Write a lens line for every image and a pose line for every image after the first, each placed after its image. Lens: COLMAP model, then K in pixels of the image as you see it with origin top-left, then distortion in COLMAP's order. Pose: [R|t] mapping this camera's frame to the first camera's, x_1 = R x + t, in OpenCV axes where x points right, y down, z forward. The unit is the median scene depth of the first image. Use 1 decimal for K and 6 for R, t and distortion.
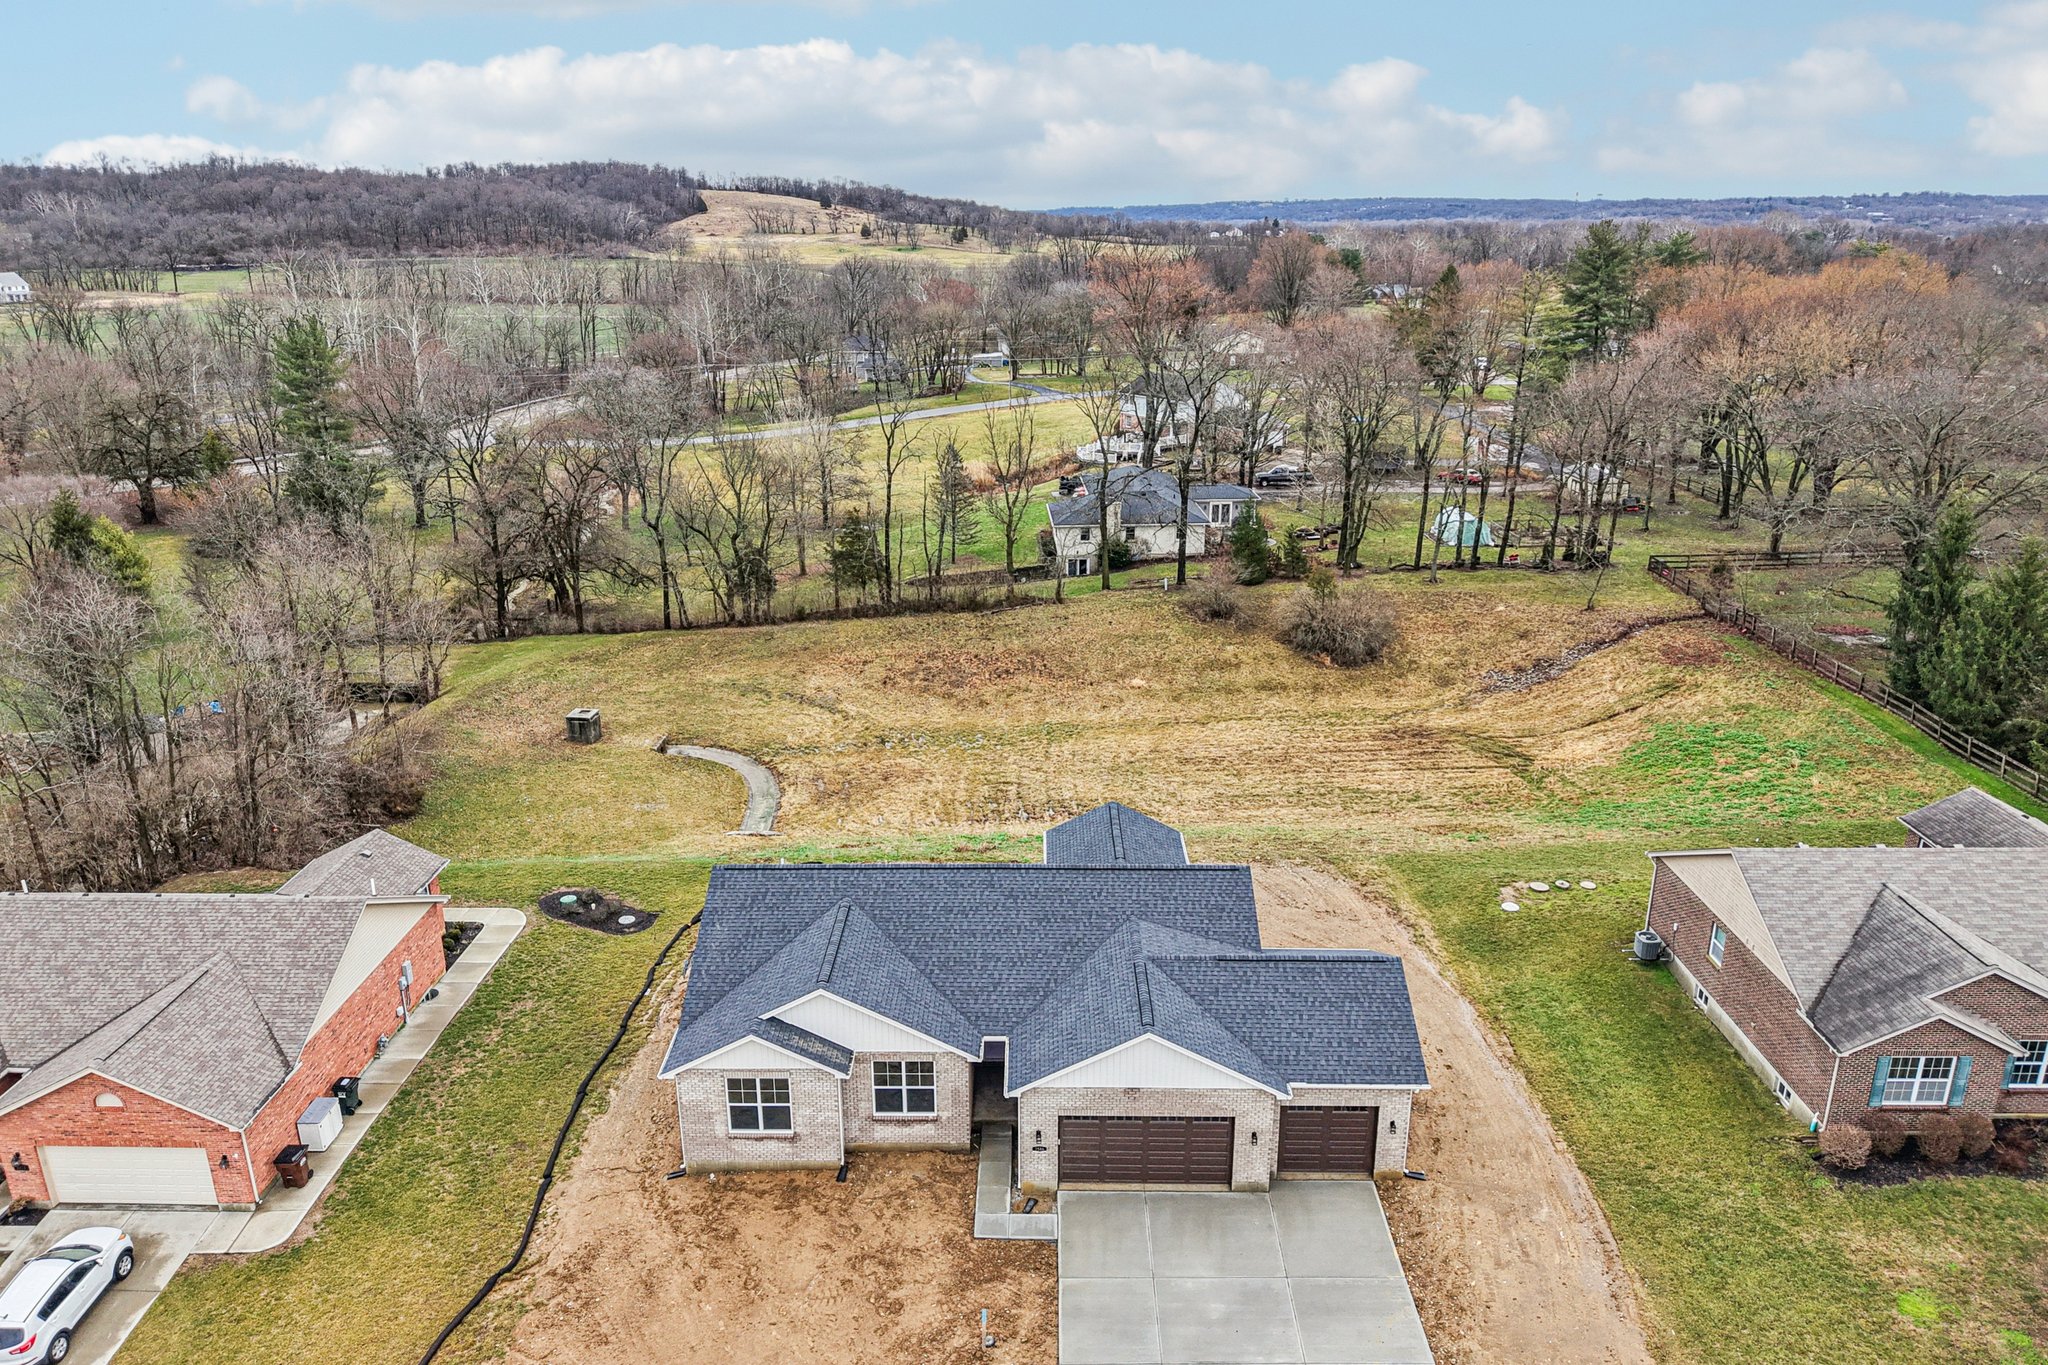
lens RADIAL K [[1376.8, 0, 1024.0], [0, 1376.8, 682.5], [0, 0, 1]] dist [0.009091, -0.007136]
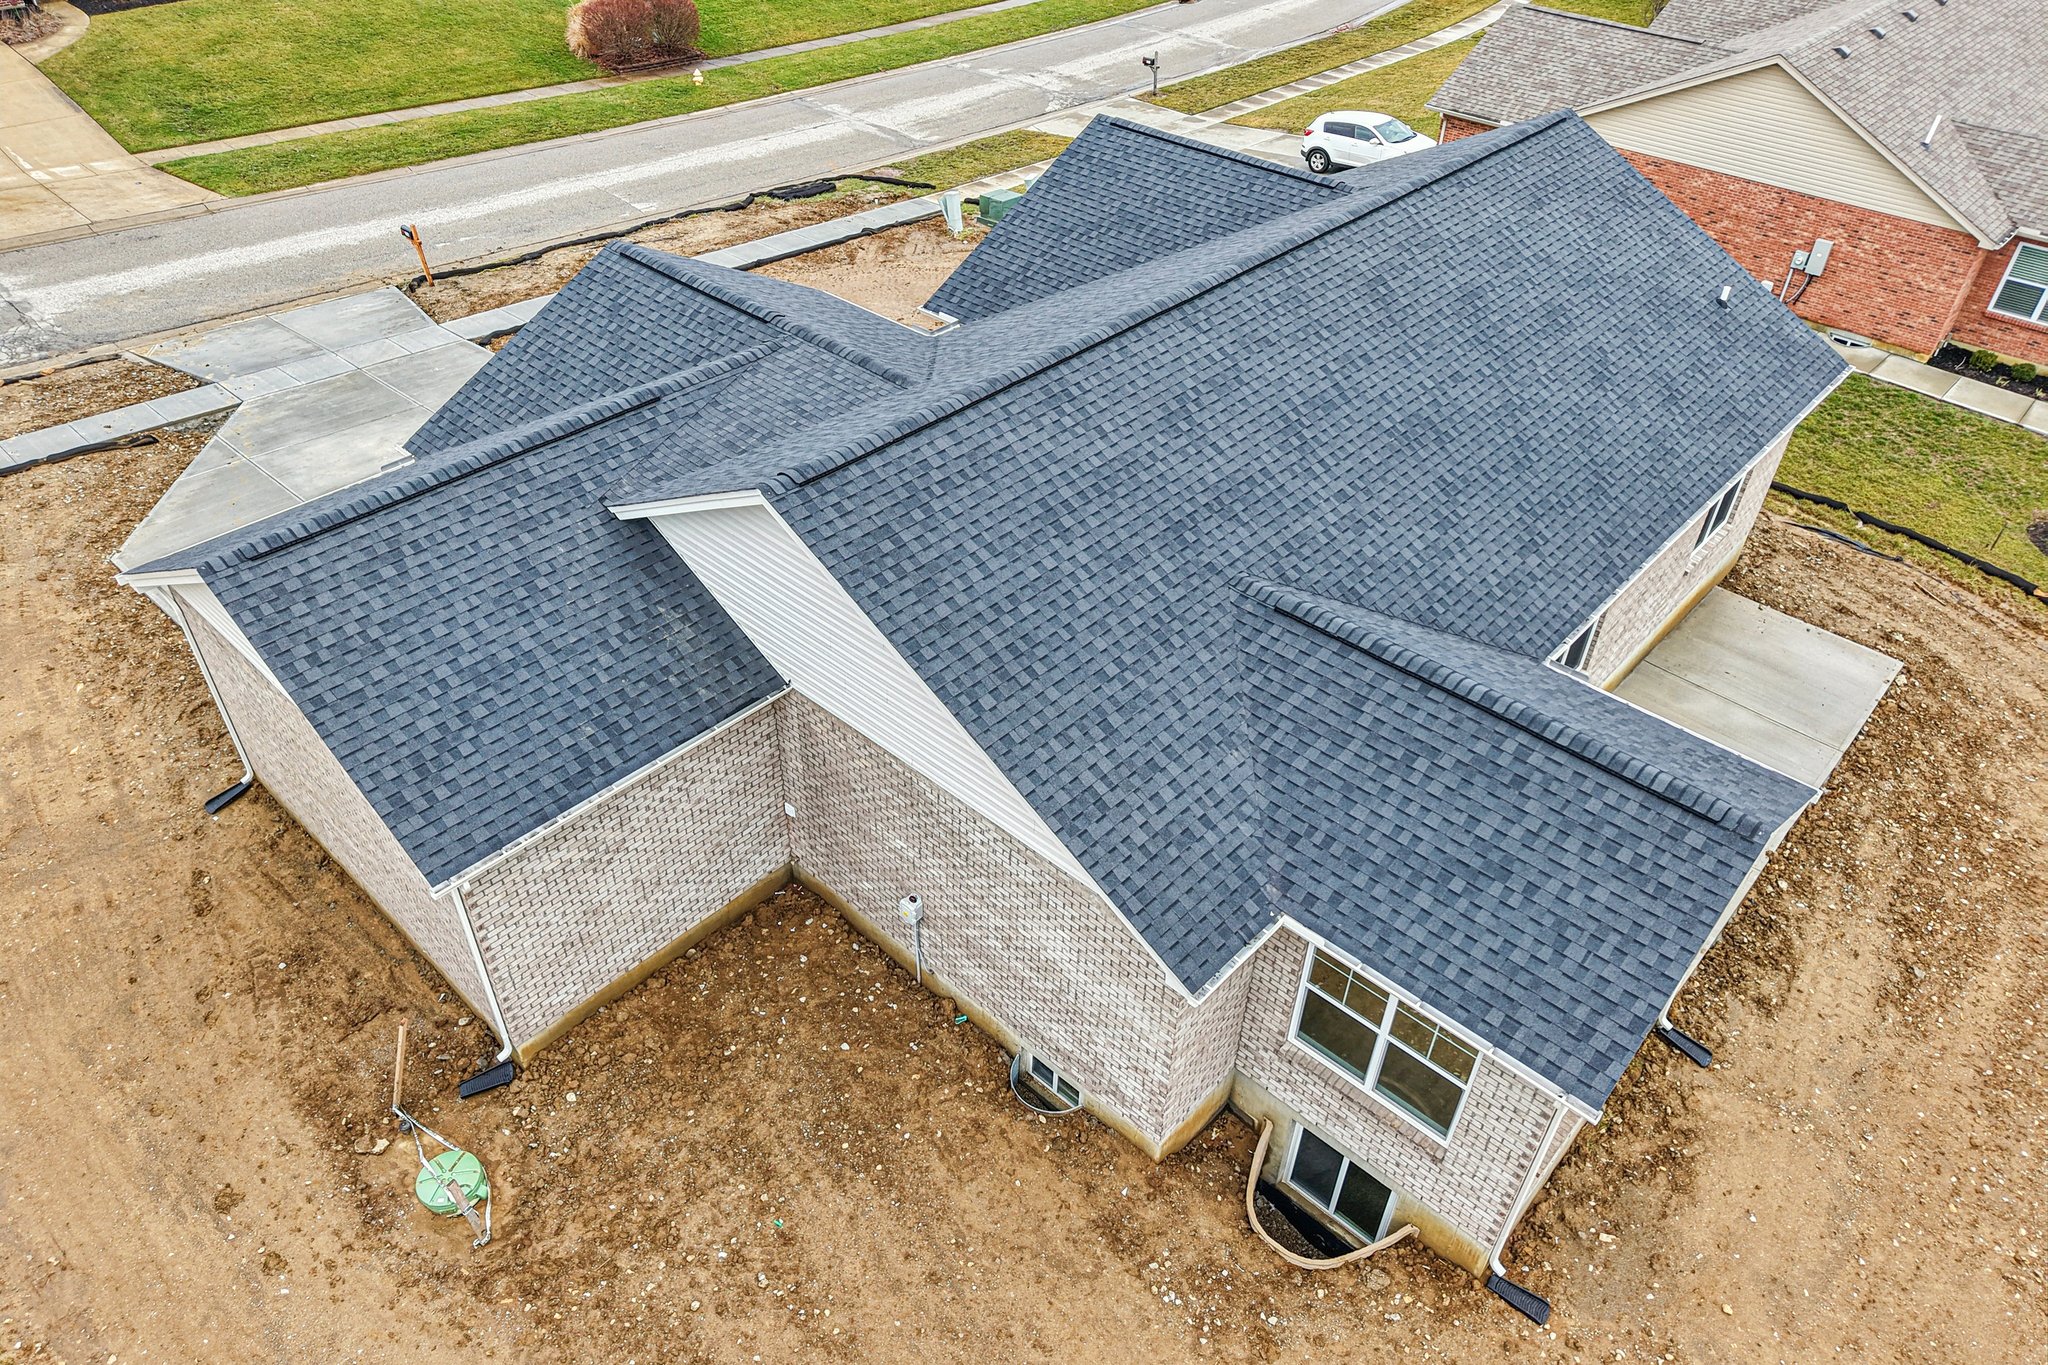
lens RADIAL K [[1376.8, 0, 1024.0], [0, 1376.8, 682.5], [0, 0, 1]] dist [0.009091, -0.007136]
pose [[-0.667756, 0.458407, -0.586485, 0.364639], [-0.251997, 0.602152, 0.757569, -0.091166], [0.700428, 0.653663, -0.286573, 1.313335]]
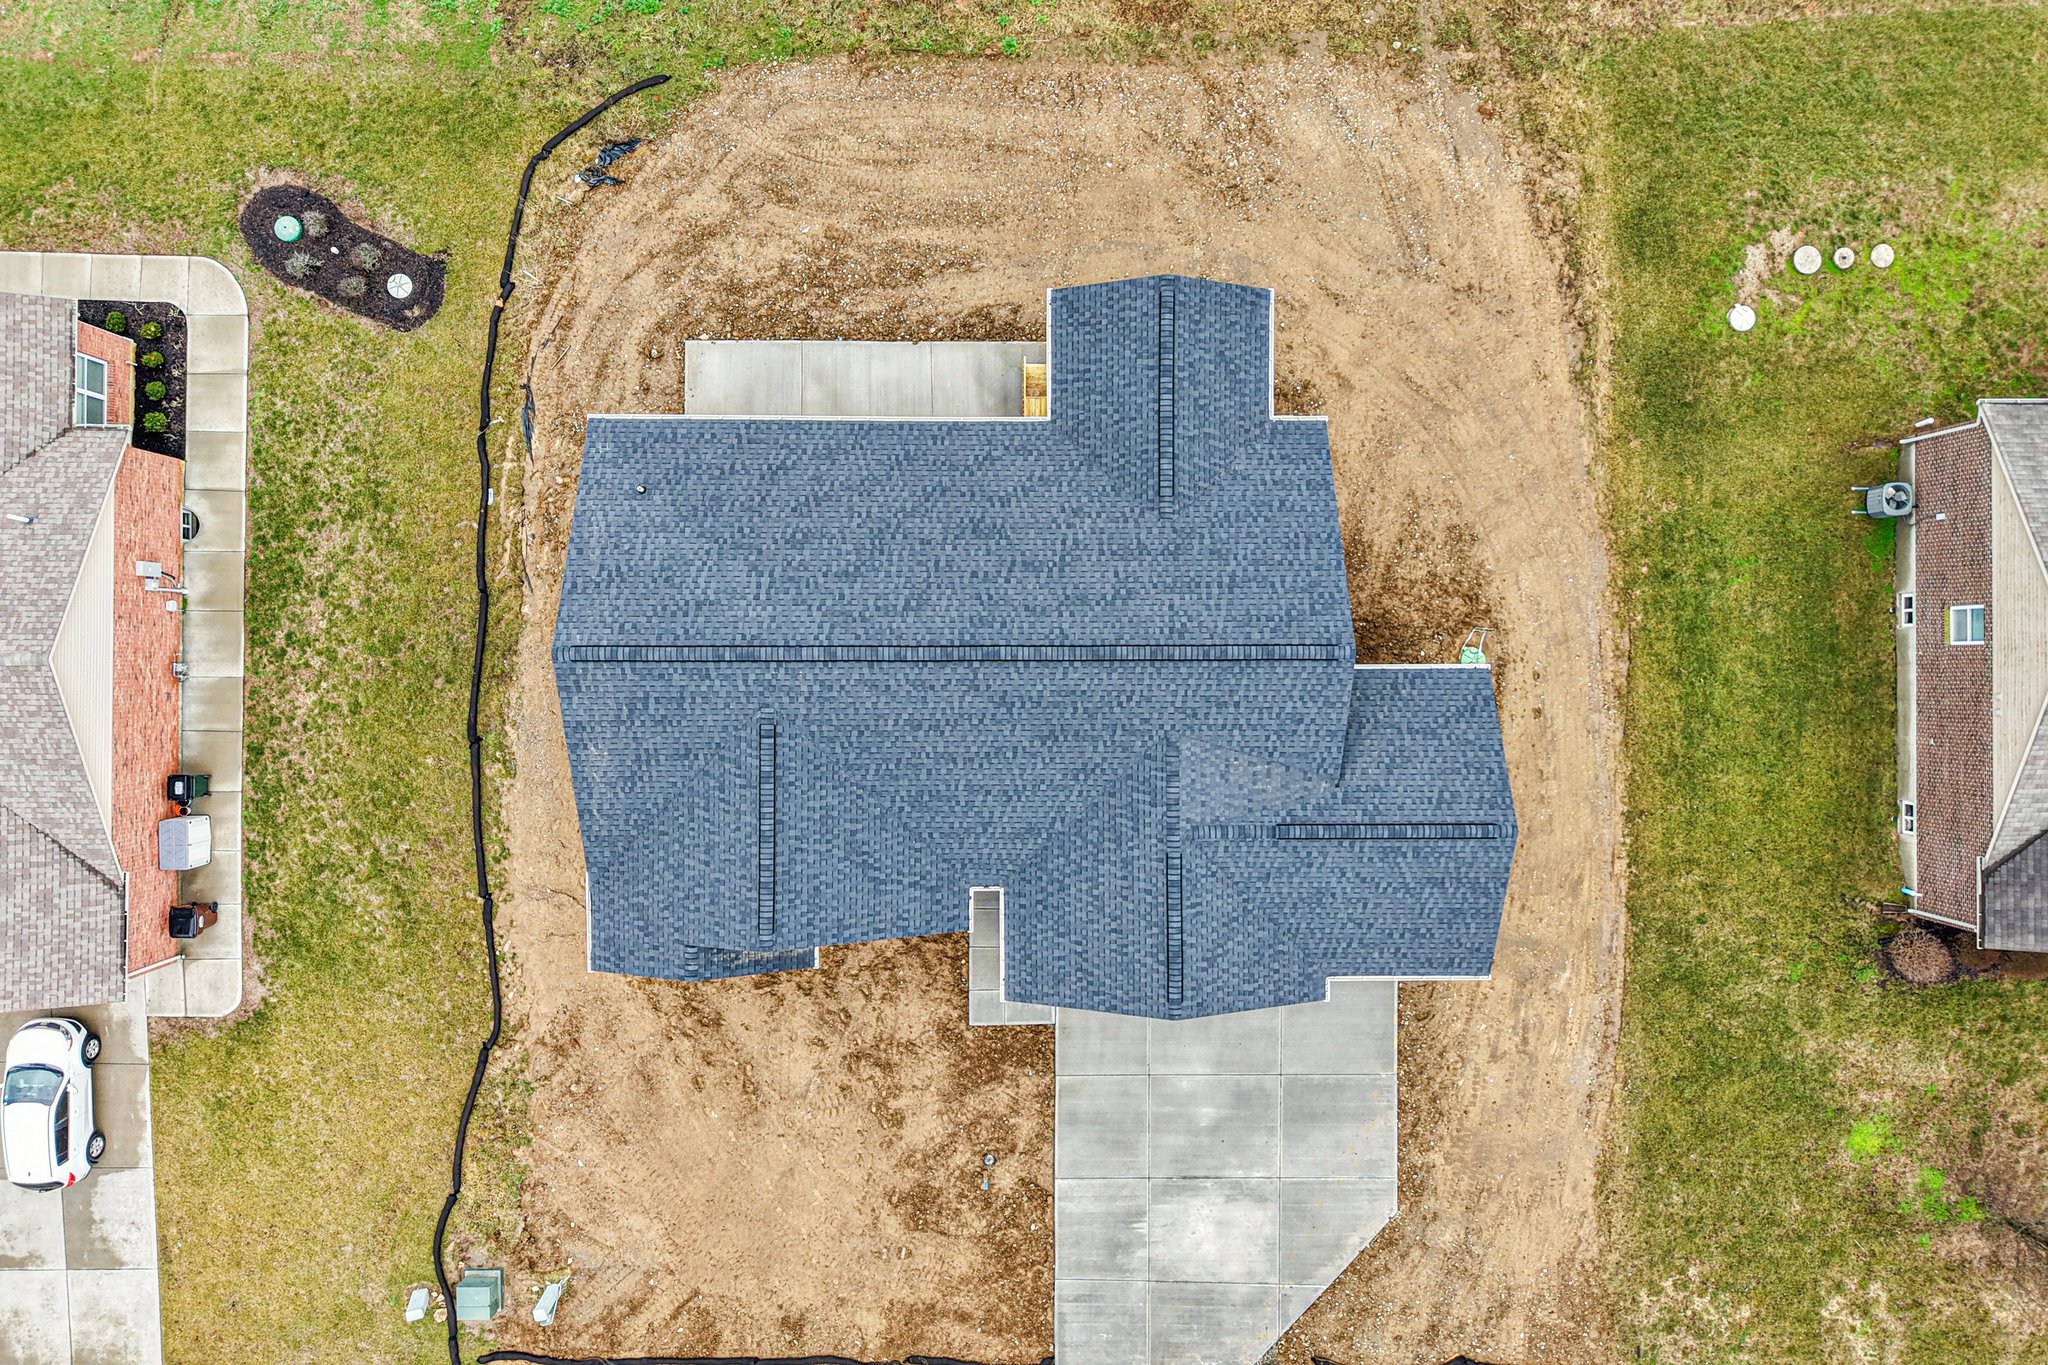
lens RADIAL K [[1395.9, 0, 1026.5], [0, 1395.9, 663.5], [0, 0, 1]] dist [0.027088, -0.030566]
pose [[0.999524, -0.013457, 0.027775, -0.019020], [-0.022023, 0.319537, 0.947318, -0.584840], [-0.021623, -0.947478, 0.319089, 0.886433]]
